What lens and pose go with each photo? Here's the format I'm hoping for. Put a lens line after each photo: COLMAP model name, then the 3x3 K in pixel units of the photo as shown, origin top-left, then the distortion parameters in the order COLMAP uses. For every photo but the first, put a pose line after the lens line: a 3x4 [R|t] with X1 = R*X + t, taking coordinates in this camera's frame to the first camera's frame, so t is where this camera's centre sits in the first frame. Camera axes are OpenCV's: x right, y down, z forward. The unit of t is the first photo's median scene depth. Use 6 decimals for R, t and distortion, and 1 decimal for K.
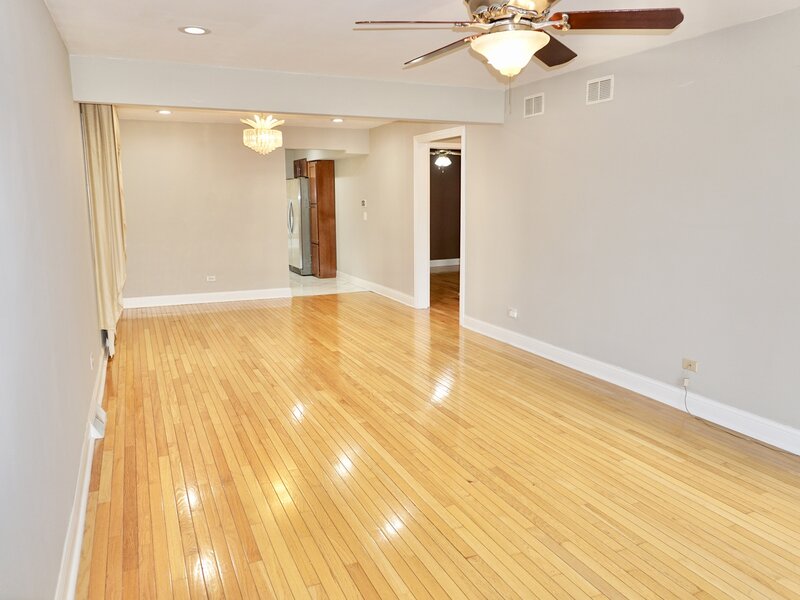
lens RADIAL K [[598.1, 0, 400.0], [0, 598.1, 300.0], [0, 0, 1]] dist [-0.046110, 0.031166]
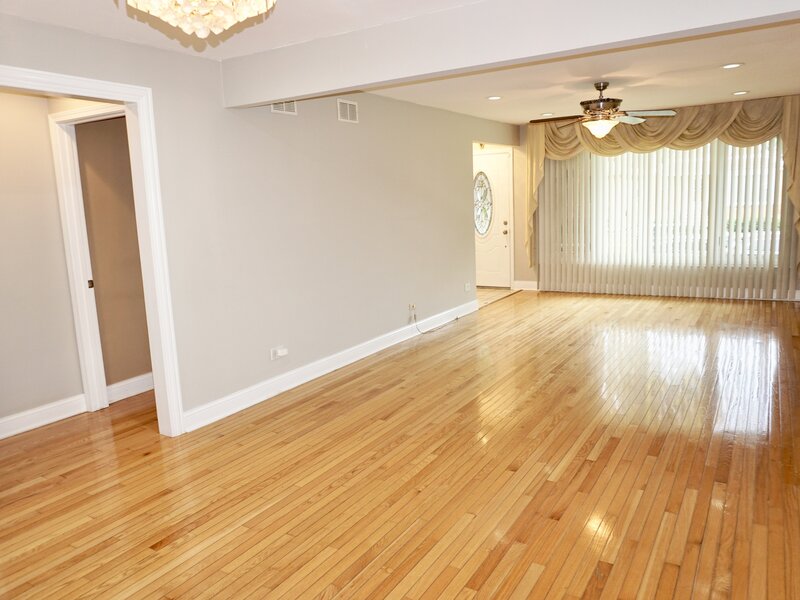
lens RADIAL K [[598.1, 0, 400.0], [0, 598.1, 300.0], [0, 0, 1]] dist [-0.046110, 0.031166]
pose [[-0.550477, -0.104578, 0.828274, -0.670296], [0.193423, 0.949152, 0.248390, -0.255451], [-0.812135, 0.296940, -0.502259, 1.502928]]
